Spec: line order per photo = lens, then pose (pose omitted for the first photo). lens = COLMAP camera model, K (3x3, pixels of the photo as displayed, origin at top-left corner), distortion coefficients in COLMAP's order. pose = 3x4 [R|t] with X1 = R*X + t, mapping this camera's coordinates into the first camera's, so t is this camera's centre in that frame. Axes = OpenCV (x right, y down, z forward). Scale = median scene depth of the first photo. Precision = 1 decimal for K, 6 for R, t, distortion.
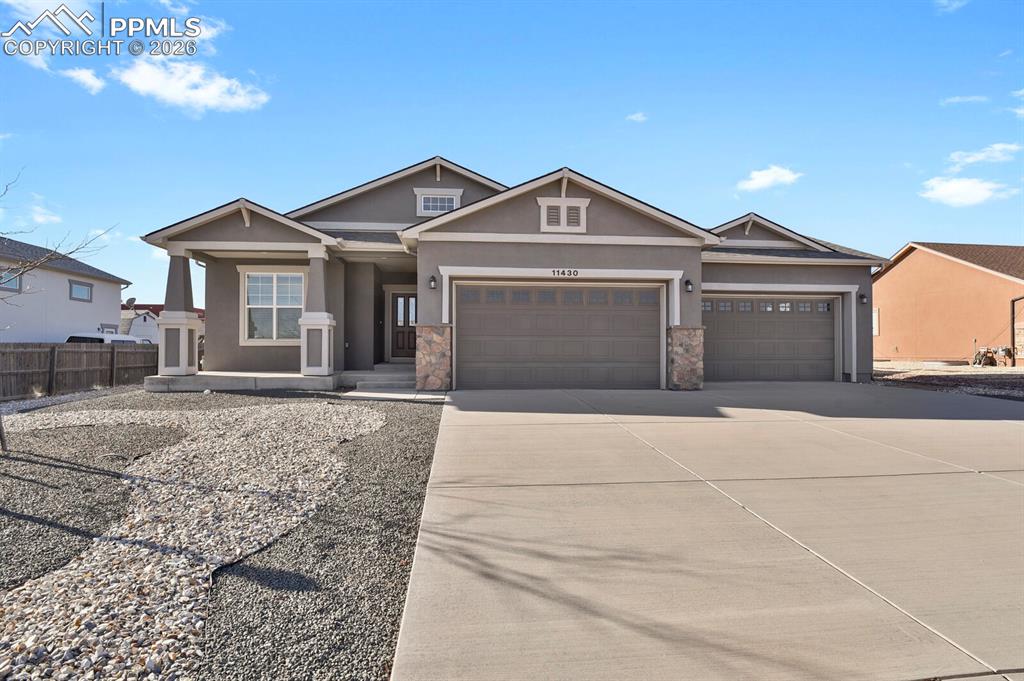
lens RADIAL K [[501.8, 0, 512.0], [0, 501.8, 340.5], [0, 0, 1]] dist [-0.024397, -0.000542]
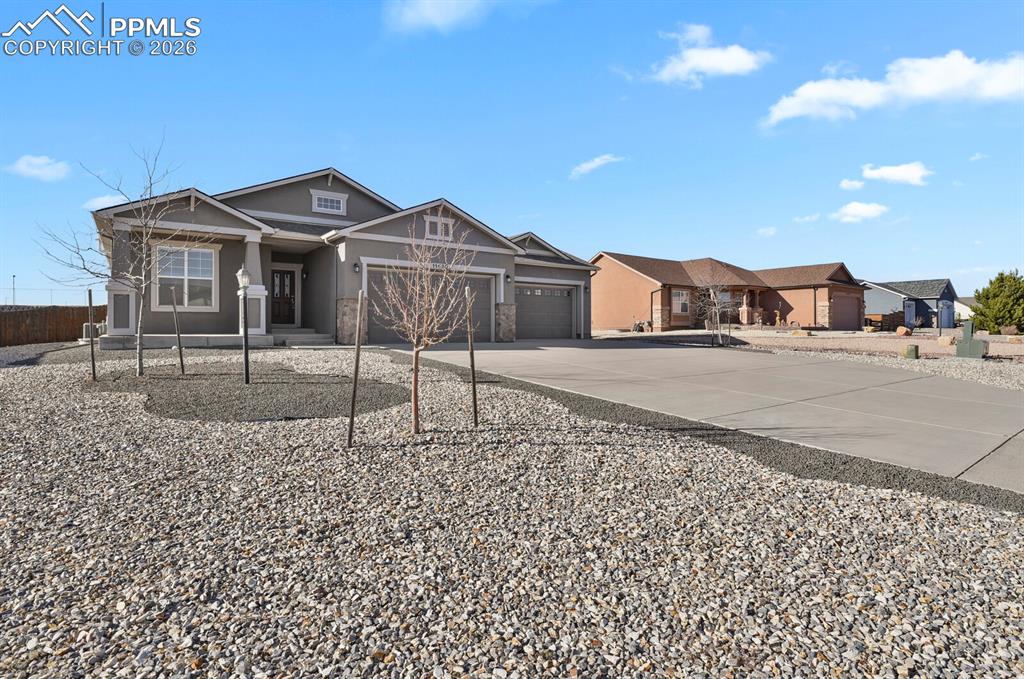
lens RADIAL K [[501.8, 0, 512.0], [0, 501.8, 339.5], [0, 0, 1]] dist [-0.024397, -0.000542]
pose [[0.860510, -0.011837, 0.509296, -0.415235], [-0.009929, 0.999150, 0.039997, 0.021414], [-0.509337, -0.039474, 0.859661, -0.373944]]
